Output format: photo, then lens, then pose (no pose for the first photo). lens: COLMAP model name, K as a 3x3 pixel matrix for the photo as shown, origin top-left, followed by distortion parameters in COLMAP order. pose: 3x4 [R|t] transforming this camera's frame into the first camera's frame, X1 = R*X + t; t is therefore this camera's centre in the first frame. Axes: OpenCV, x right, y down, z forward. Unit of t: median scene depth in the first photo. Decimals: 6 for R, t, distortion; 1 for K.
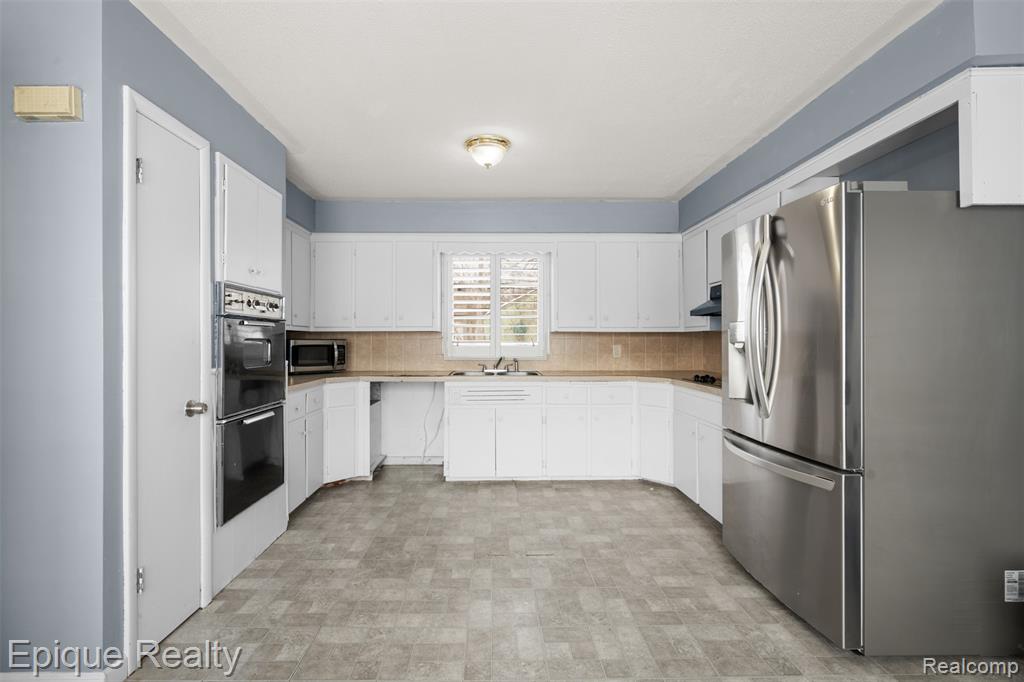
lens RADIAL K [[474.8, 0, 512.0], [0, 474.8, 341.0], [0, 0, 1]] dist [-0.012431, 0.000174]
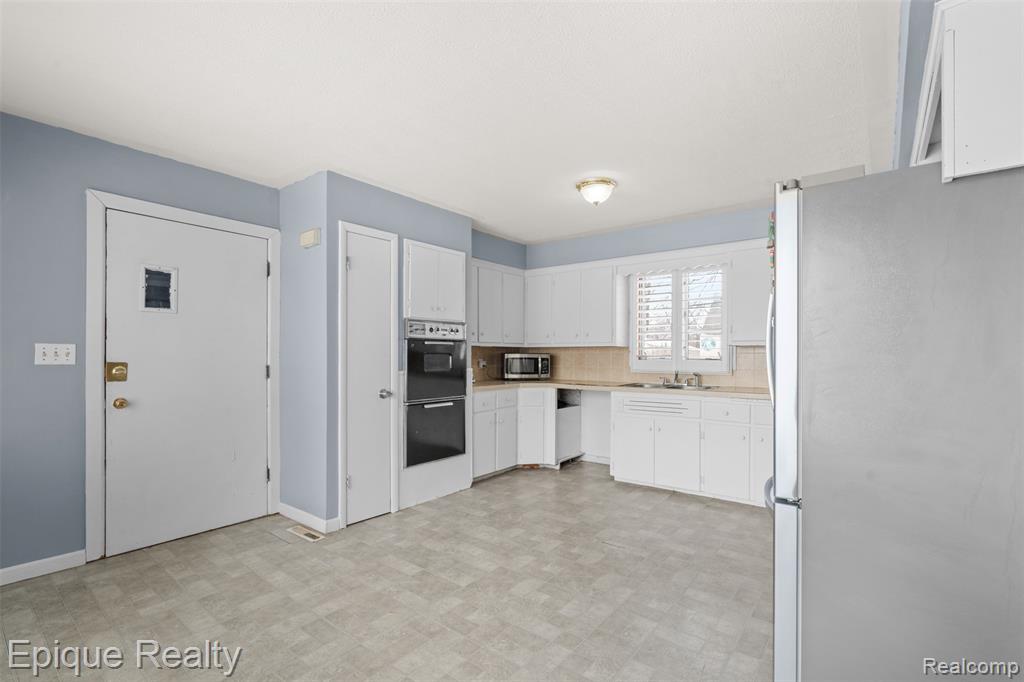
lens RADIAL K [[475.0, 0, 512.1], [0, 475.0, 356.9], [0, 0, 1]] dist [-0.024167, 0.000021]
pose [[0.768301, 0.006317, -0.640057, 0.532595], [-0.003598, 0.999978, 0.005550, -0.001452], [0.640078, -0.001961, 0.768307, -0.016321]]
